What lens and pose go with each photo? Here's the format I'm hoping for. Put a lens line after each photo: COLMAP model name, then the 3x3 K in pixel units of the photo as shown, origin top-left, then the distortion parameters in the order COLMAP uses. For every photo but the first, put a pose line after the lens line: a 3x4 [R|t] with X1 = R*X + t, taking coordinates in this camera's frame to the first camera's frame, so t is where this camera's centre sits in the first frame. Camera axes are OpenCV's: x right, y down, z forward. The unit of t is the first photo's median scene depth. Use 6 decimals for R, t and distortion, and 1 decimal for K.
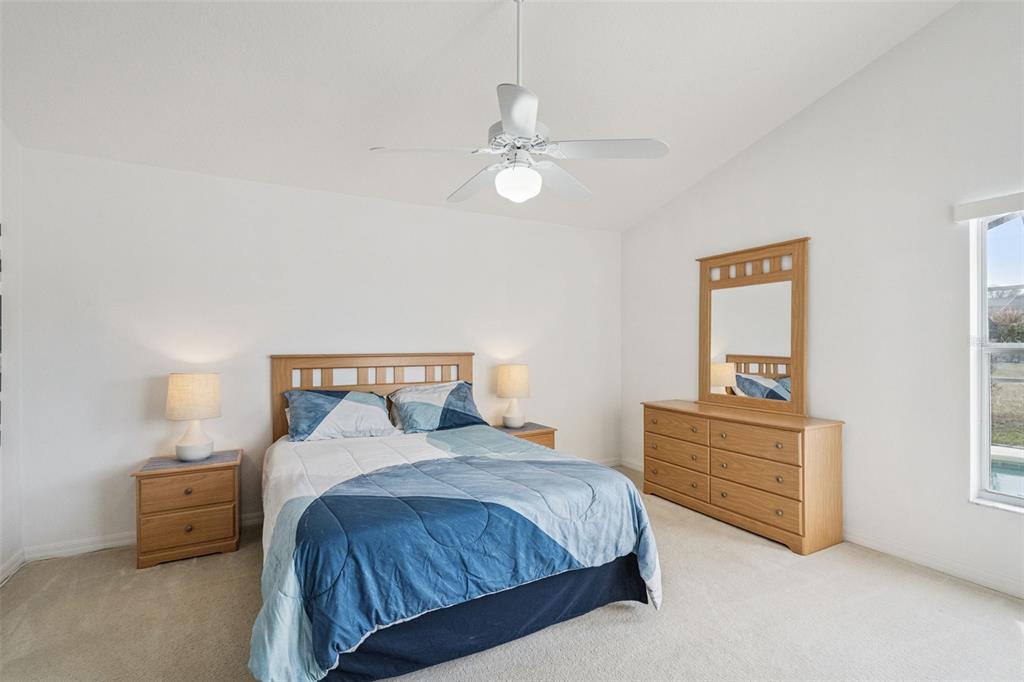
lens RADIAL K [[461.2, 0, 512.0], [0, 461.2, 341.0], [0, 0, 1]] dist [0.001841, 0.000041]
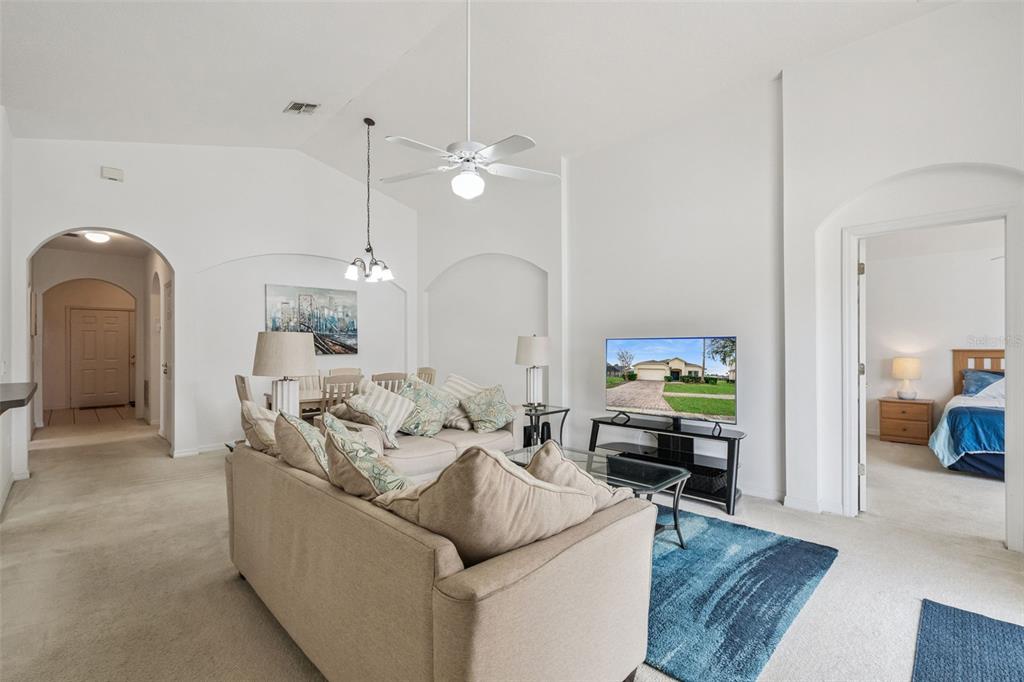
lens RADIAL K [[461.2, 0, 512.0], [0, 461.2, 341.0], [0, 0, 1]] dist [0.001841, 0.000041]
pose [[0.266580, -0.004999, -0.963800, 0.823963], [0.006747, 0.999972, -0.003320, -0.008651], [0.963789, -0.005618, 0.266606, -1.235733]]
